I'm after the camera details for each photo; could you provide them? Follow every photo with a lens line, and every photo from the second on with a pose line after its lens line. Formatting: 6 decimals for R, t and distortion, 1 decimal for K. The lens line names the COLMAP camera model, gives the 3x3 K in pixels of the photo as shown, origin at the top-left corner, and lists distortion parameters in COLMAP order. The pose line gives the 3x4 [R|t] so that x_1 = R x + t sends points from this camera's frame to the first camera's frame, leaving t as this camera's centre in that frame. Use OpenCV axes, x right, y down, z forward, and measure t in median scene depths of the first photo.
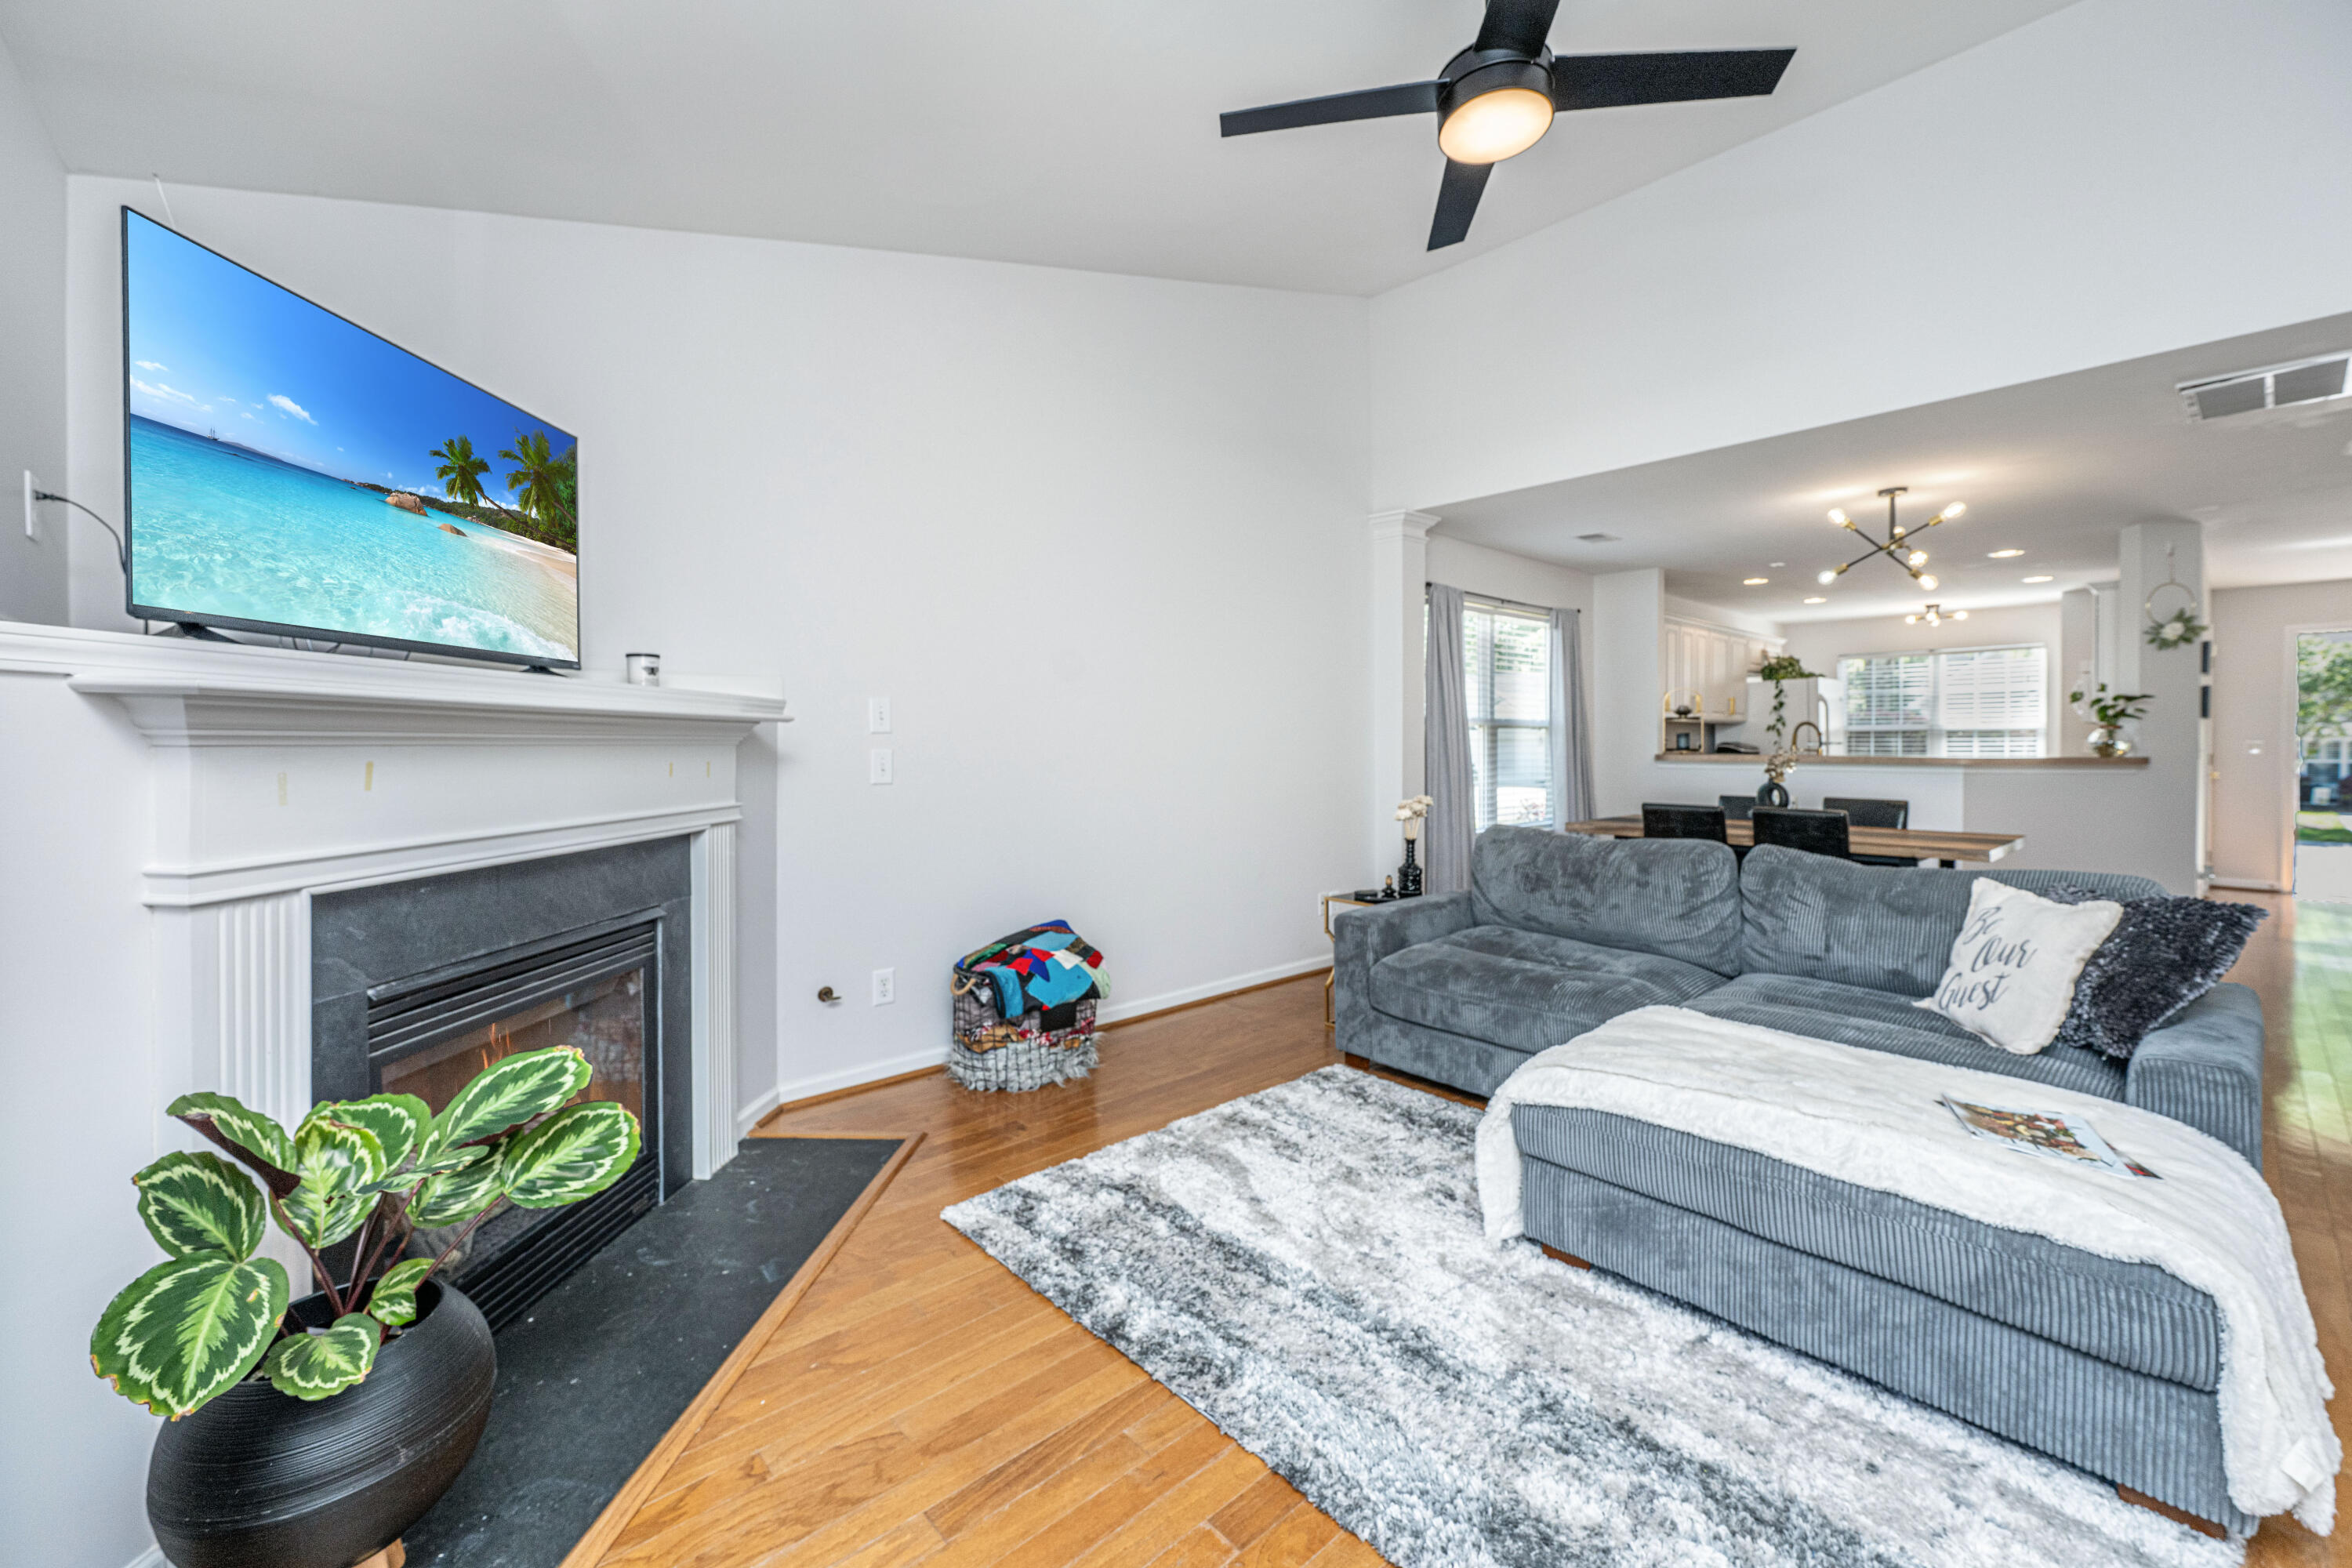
lens RADIAL K [[956.1, 0, 1161.9], [0, 956.1, 742.8], [0, 0, 1]] dist [-0.000357, 0.000367]
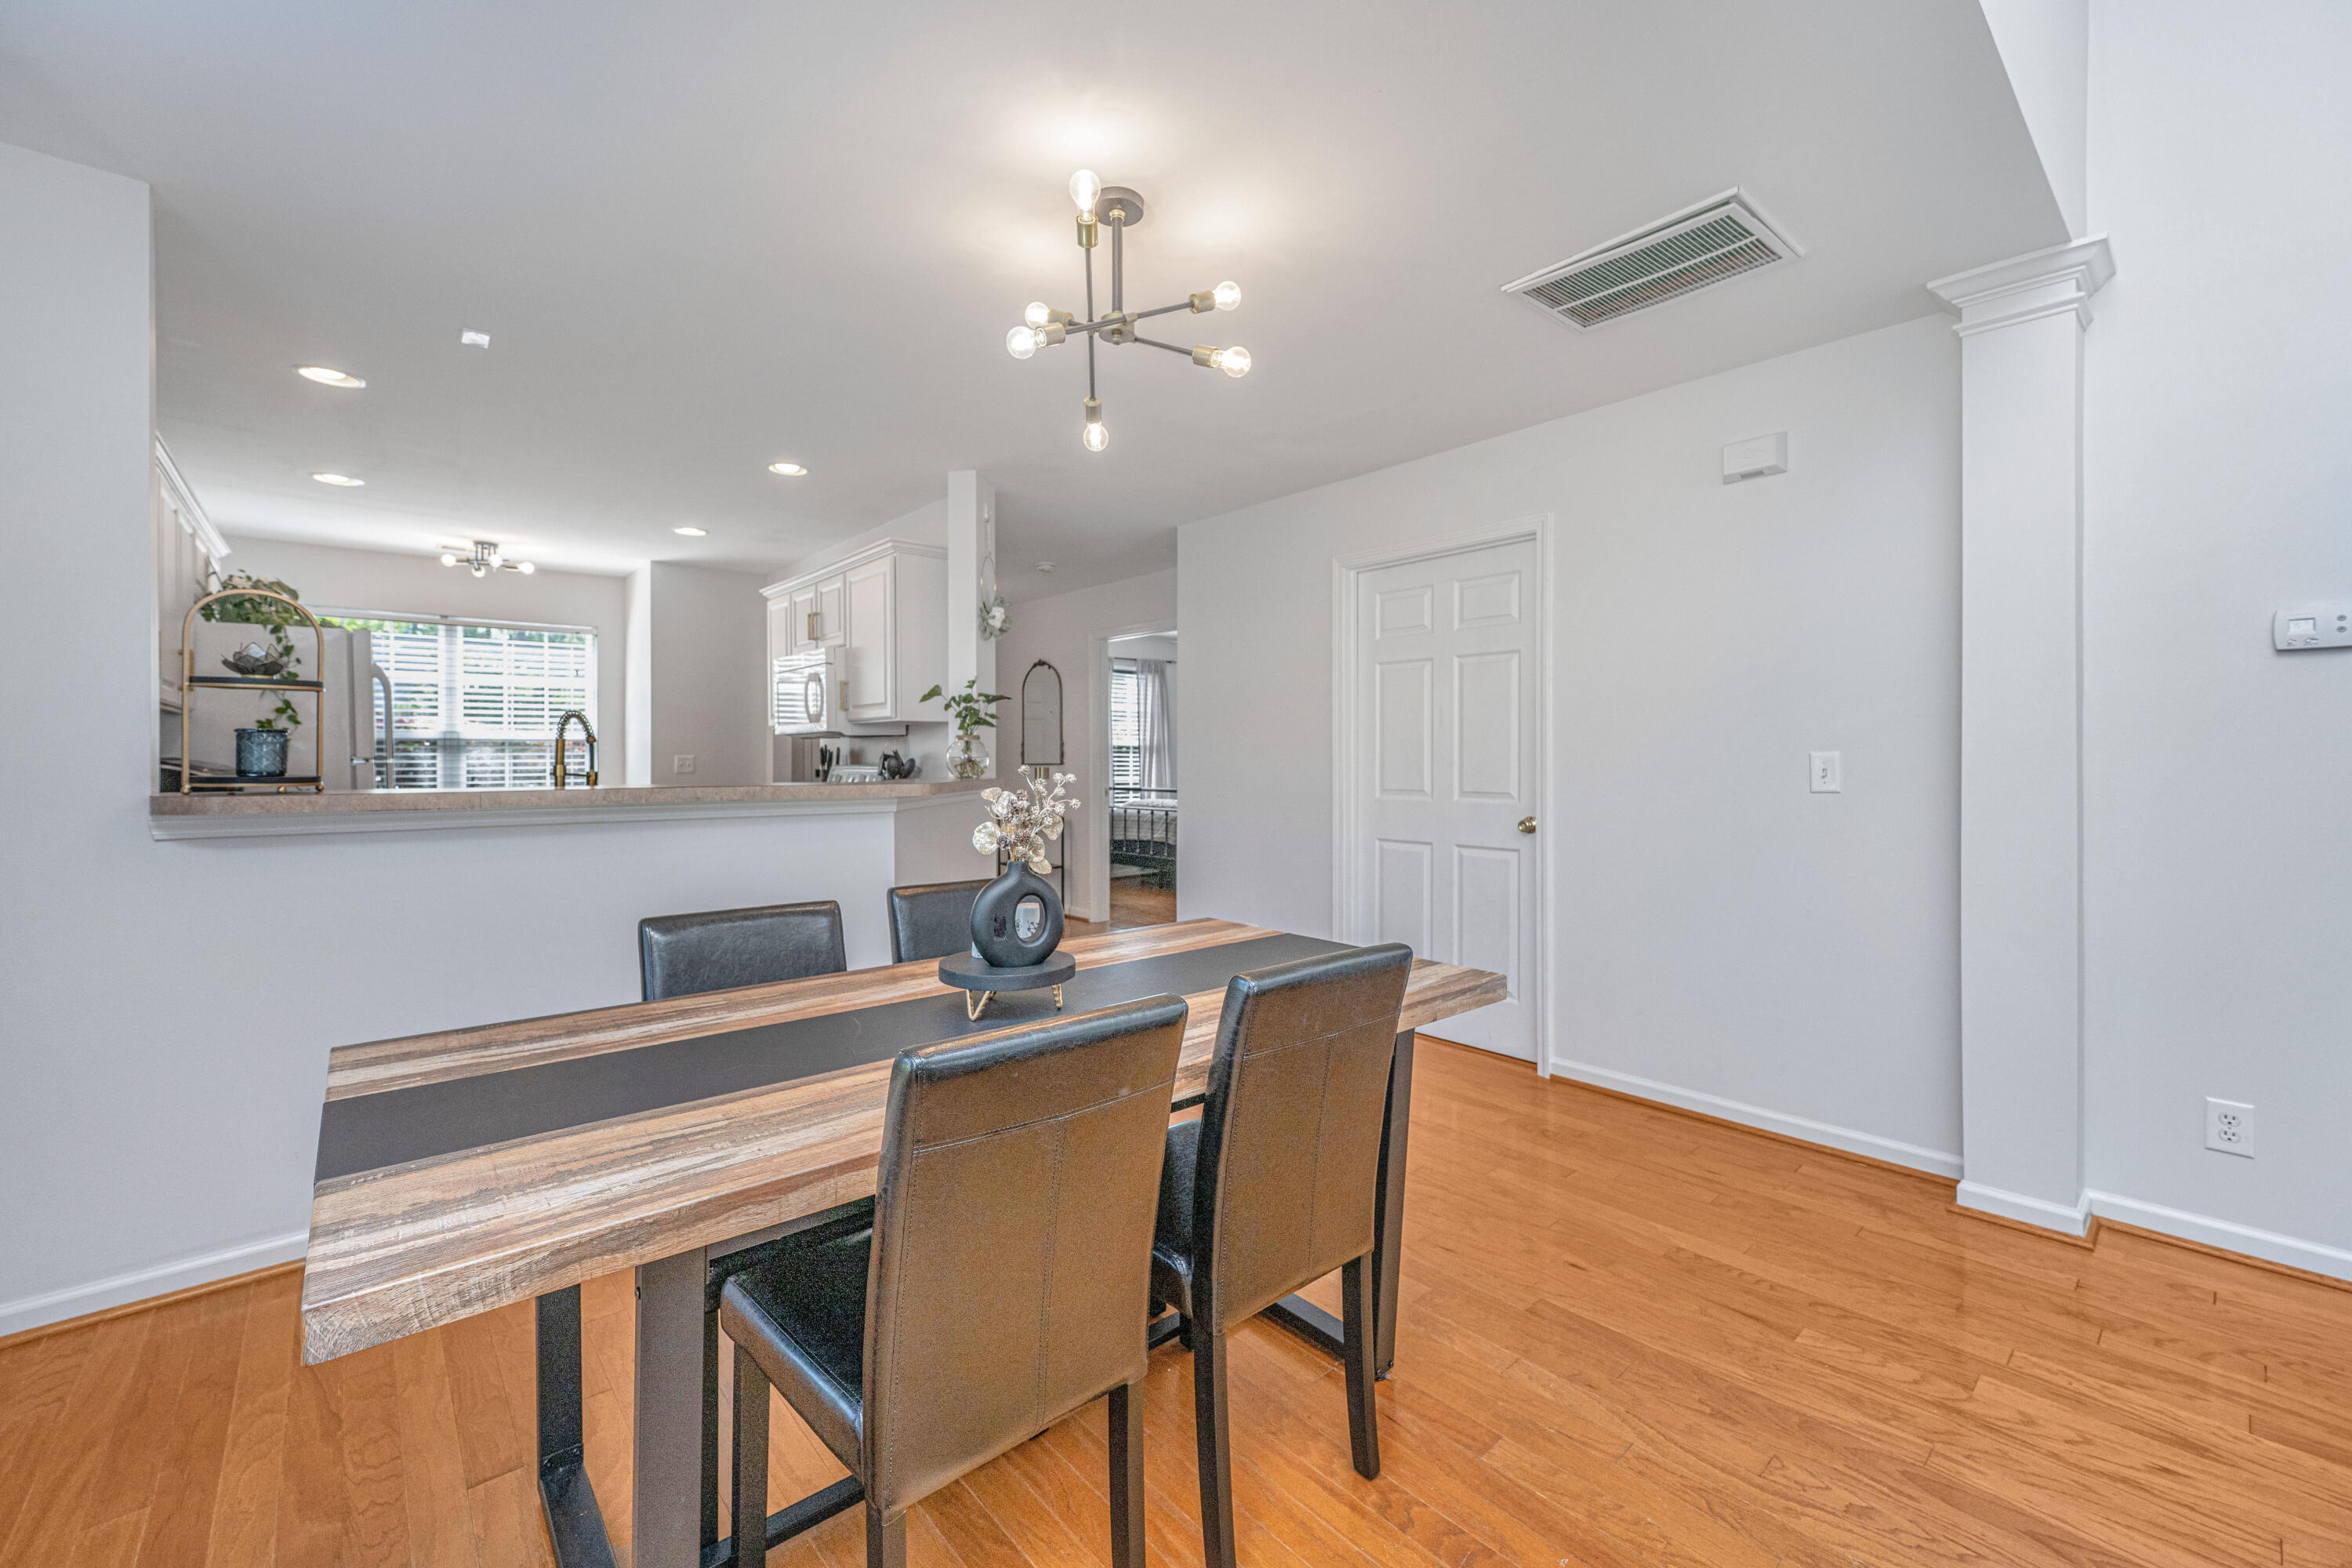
lens RADIAL K [[956.1, 0, 1183.2], [0, 956.1, 750.1], [0, 0, 1]] dist [-0.000357, 0.000367]
pose [[0.007701, 0.011335, 0.999906, 0.465027], [-0.000053, 0.999936, -0.011335, 0.001547], [-0.999970, 0.000034, 0.007701, 1.415672]]
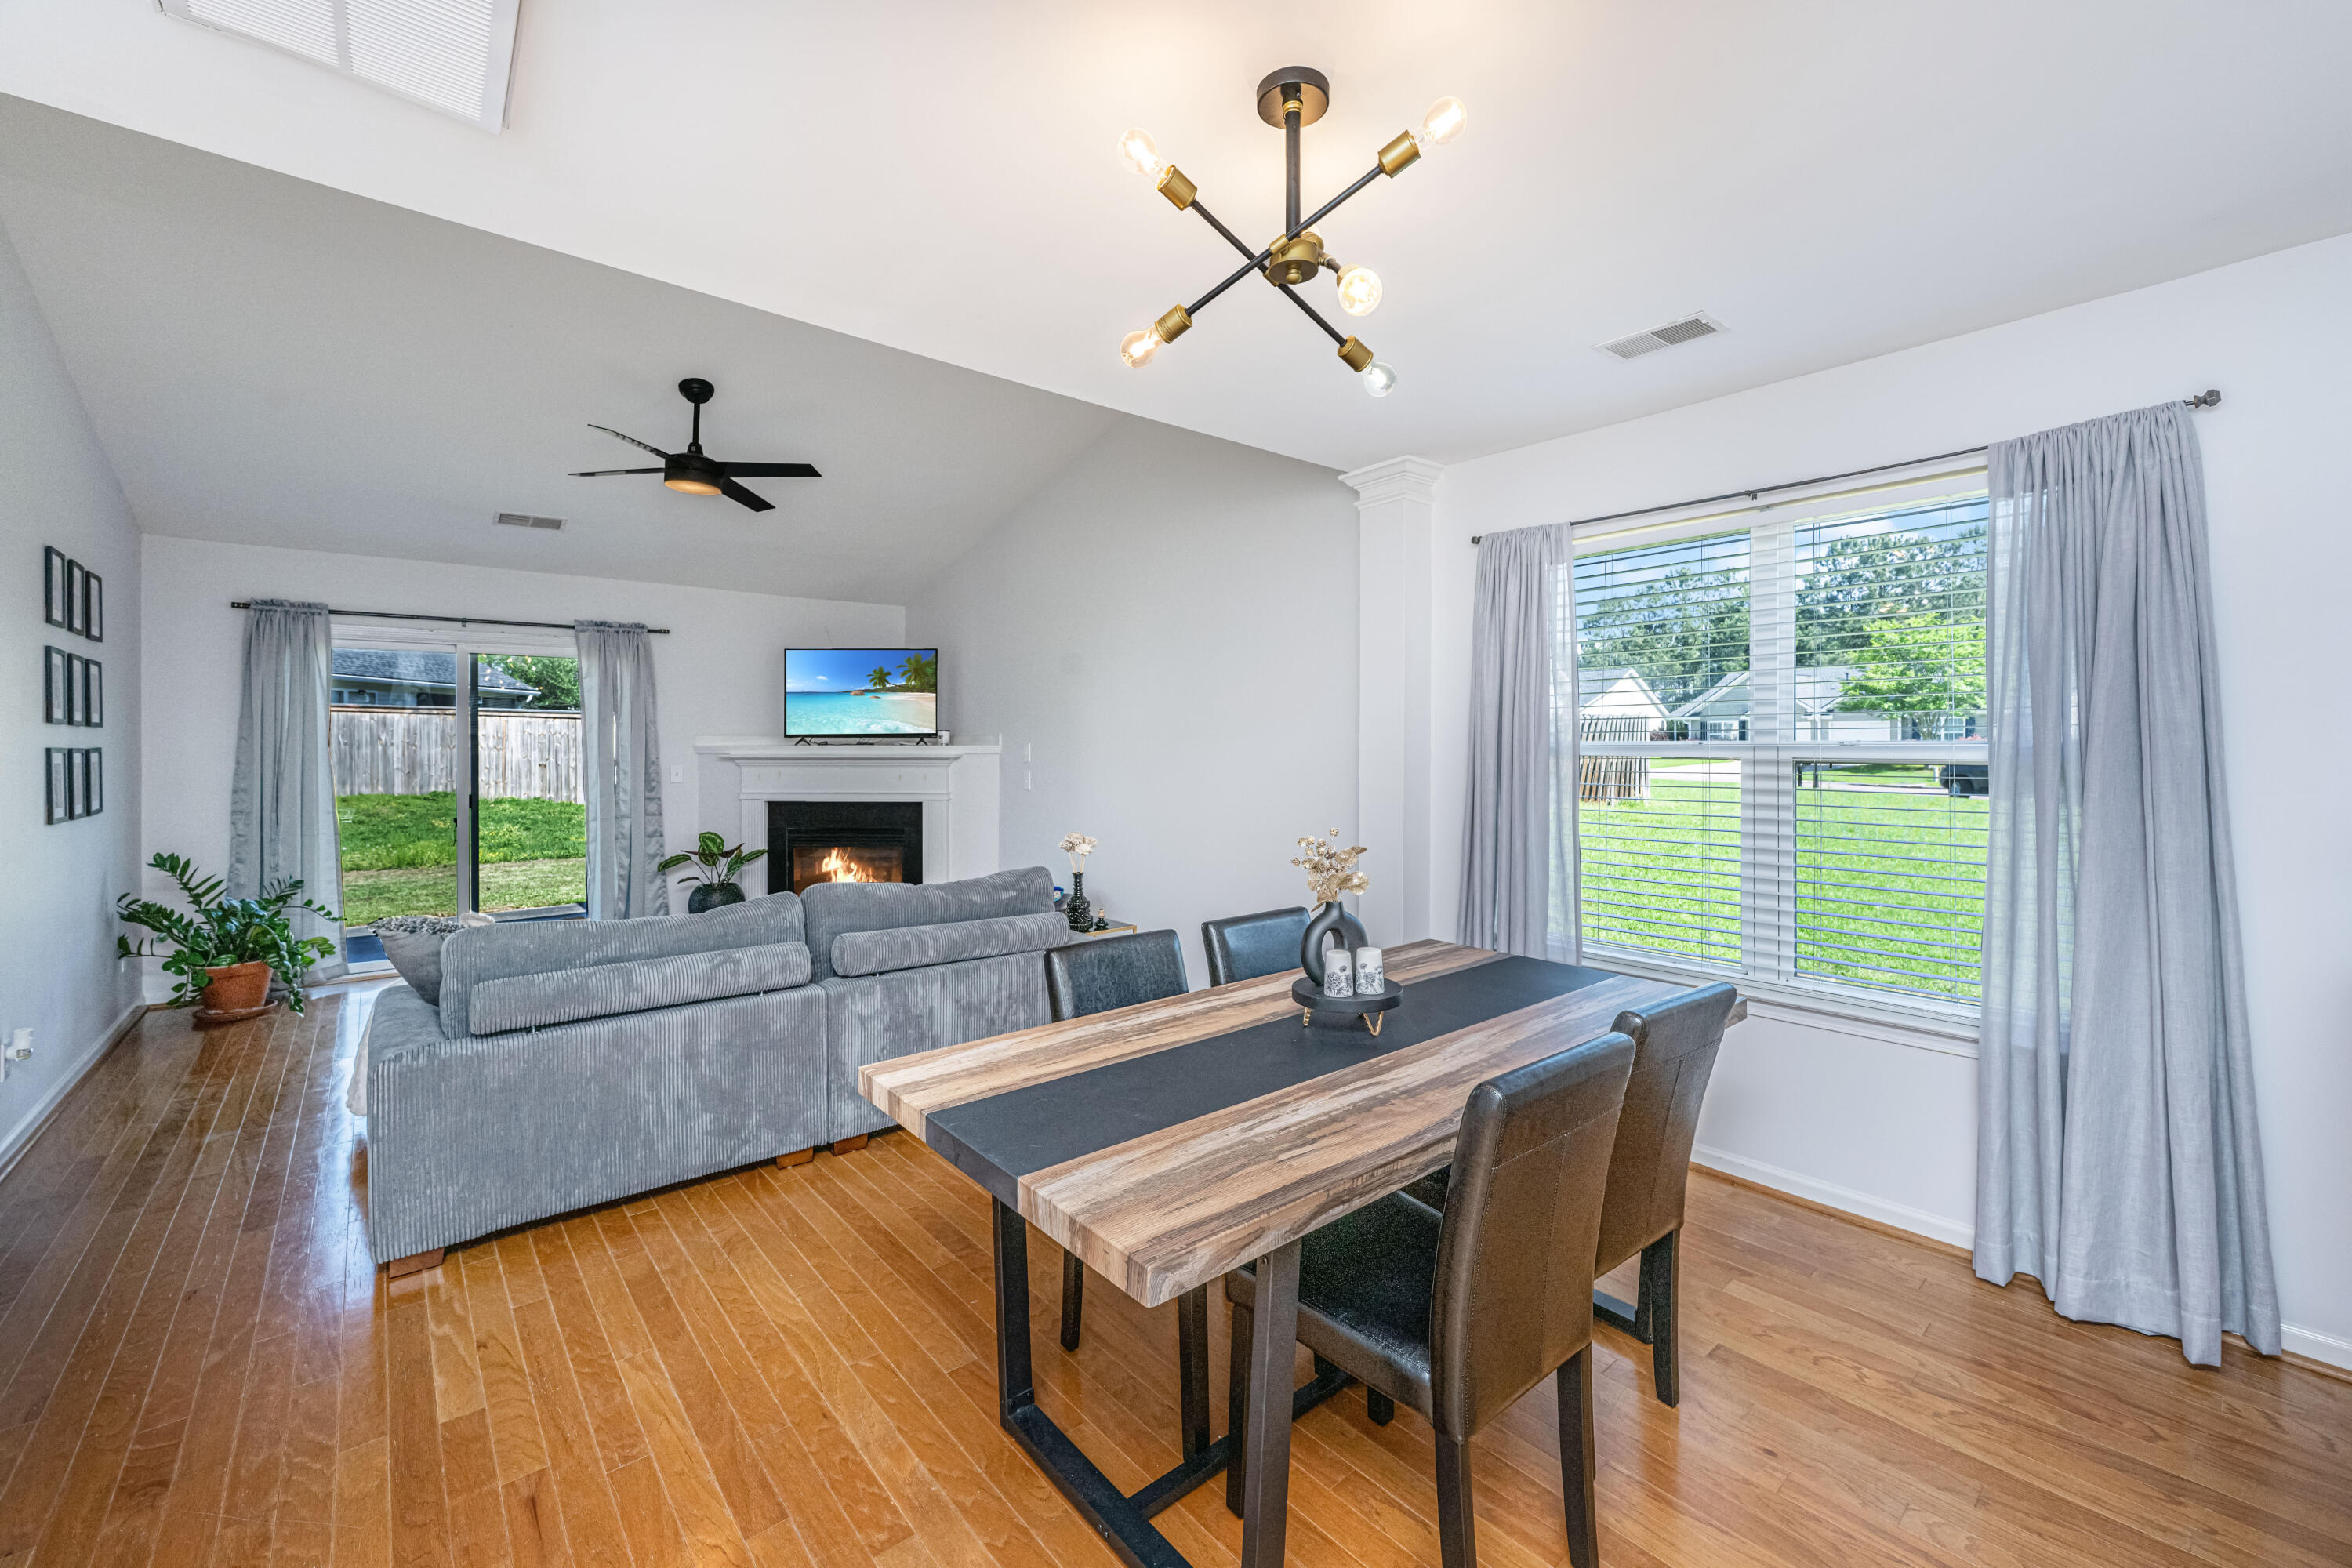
lens RADIAL K [[956.1, 0, 1180.1], [0, 956.1, 733.6], [0, 0, 1]] dist [-0.000357, 0.000367]
pose [[-0.034872, -0.010495, -0.999337, 1.760329], [-0.002117, 0.999943, -0.010428, -0.057740], [0.999390, 0.001752, -0.034892, 1.570775]]
